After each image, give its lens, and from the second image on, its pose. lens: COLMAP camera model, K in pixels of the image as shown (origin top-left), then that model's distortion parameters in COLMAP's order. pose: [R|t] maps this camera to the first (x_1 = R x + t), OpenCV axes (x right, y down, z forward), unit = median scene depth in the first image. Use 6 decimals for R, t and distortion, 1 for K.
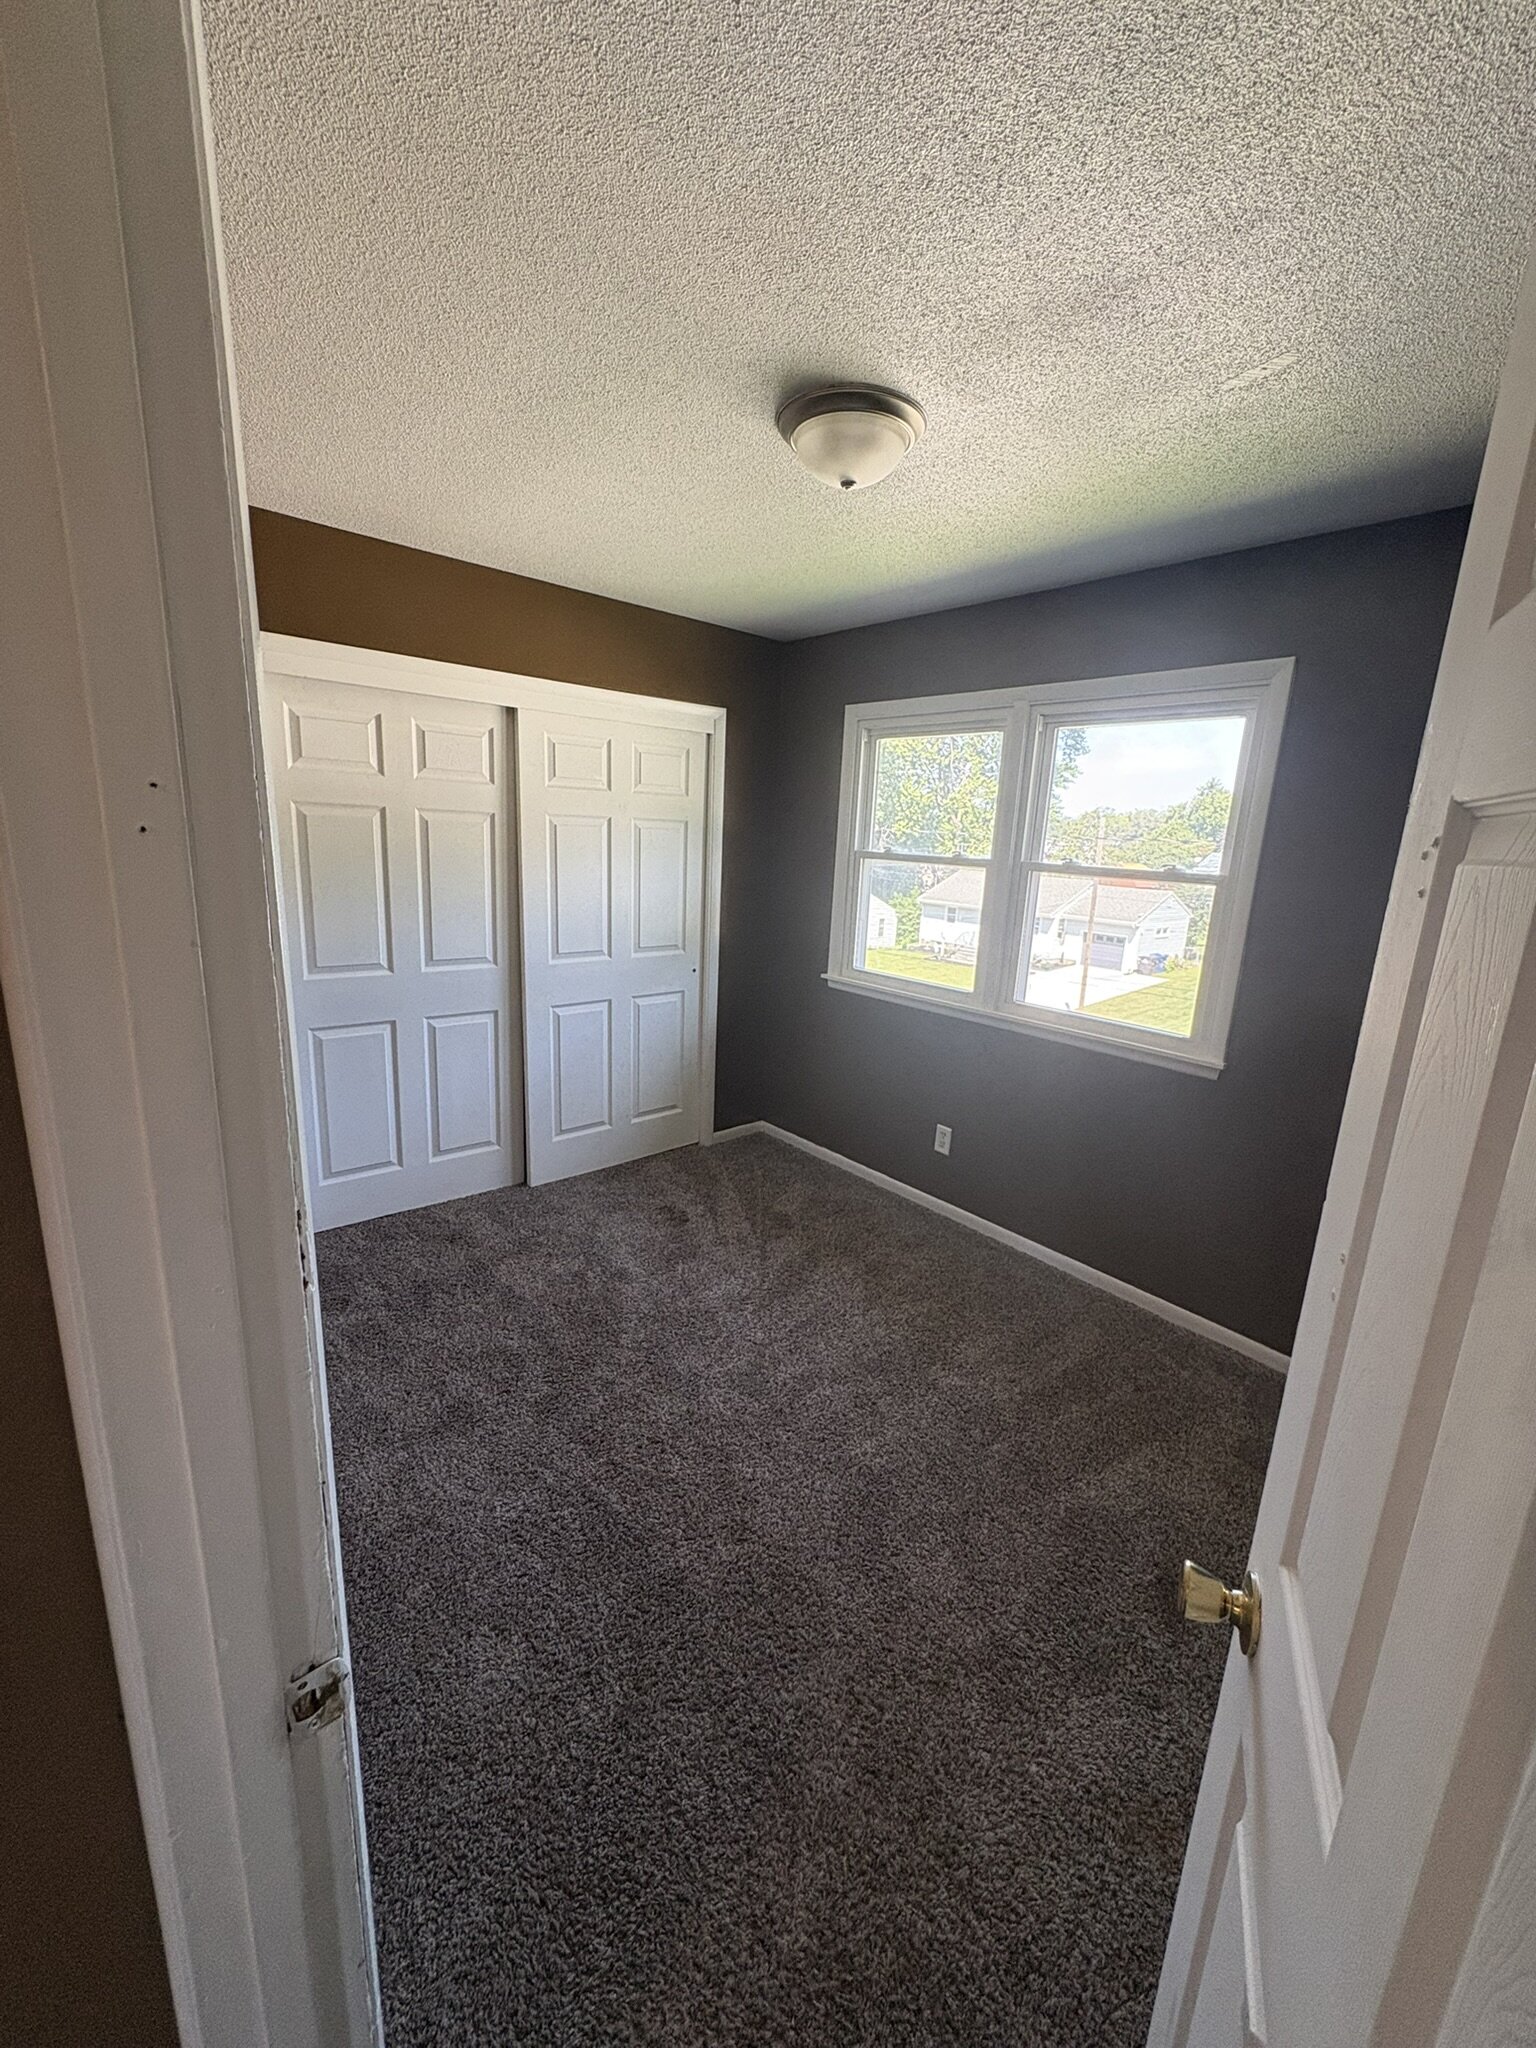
lens RADIAL K [[819.9, 0, 804.6], [0, 819.9, 1023.8], [0, 0, 1]] dist [0.001772, -0.000477]
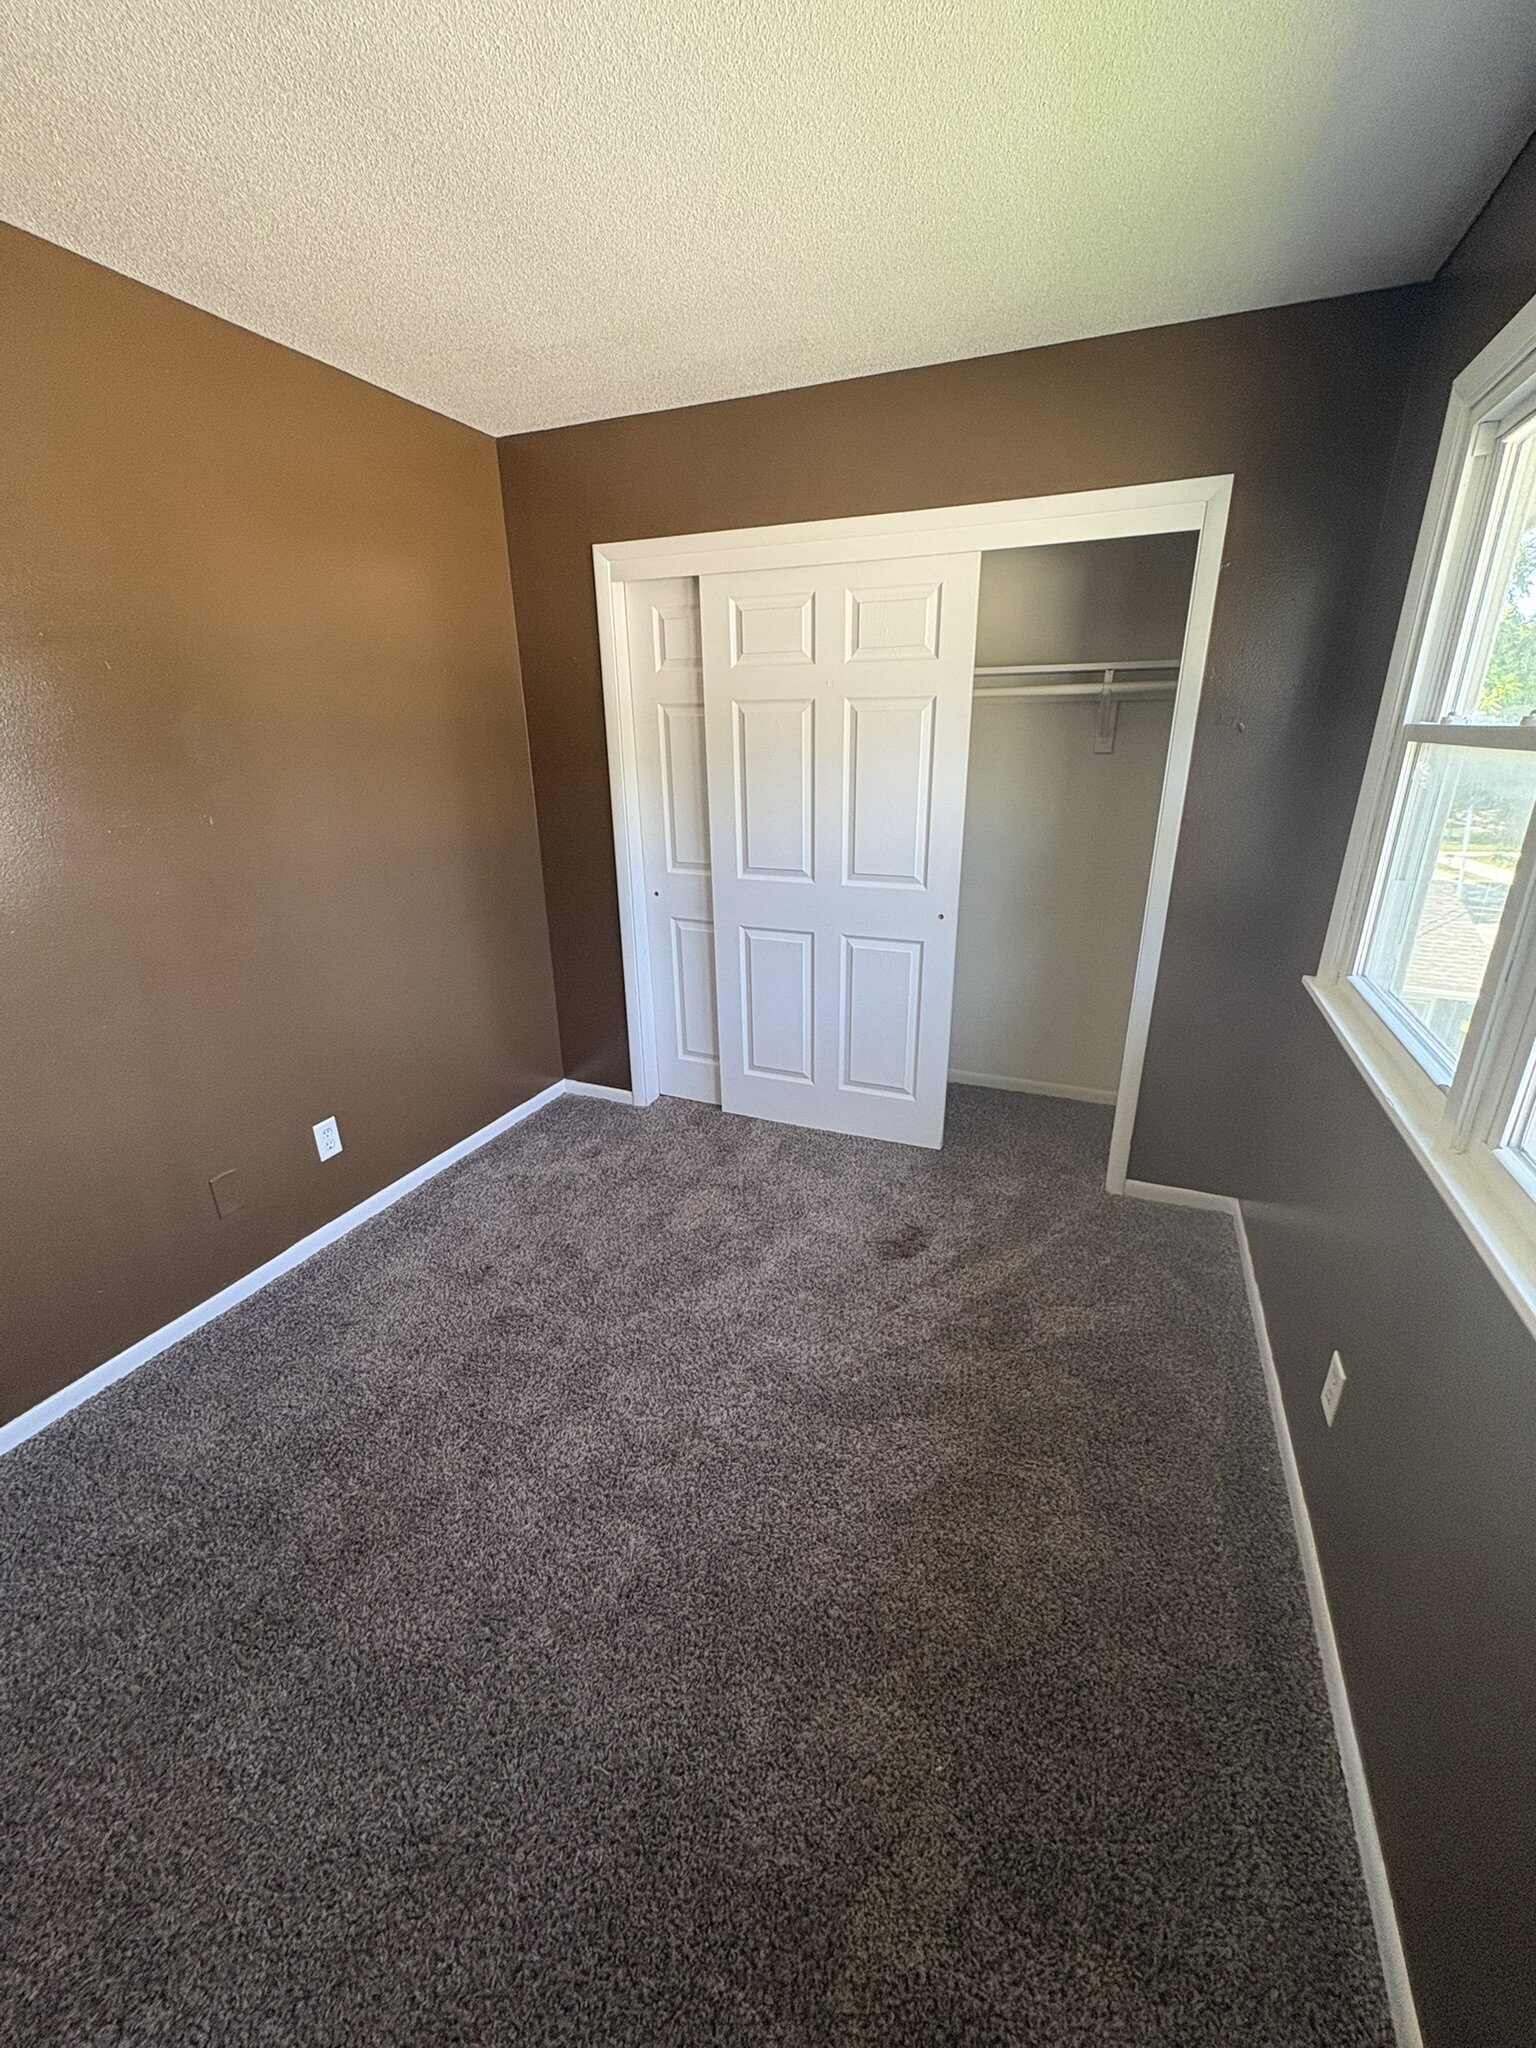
lens RADIAL K [[819.9, 0, 782.3], [0, 819.9, 1038.2], [0, 0, 1]] dist [0.001772, -0.000477]
pose [[0.414000, 0.263853, -0.871198, 0.423328], [-0.177414, 0.962104, 0.207076, -0.085498], [0.892820, 0.068833, 0.445123, 0.590833]]
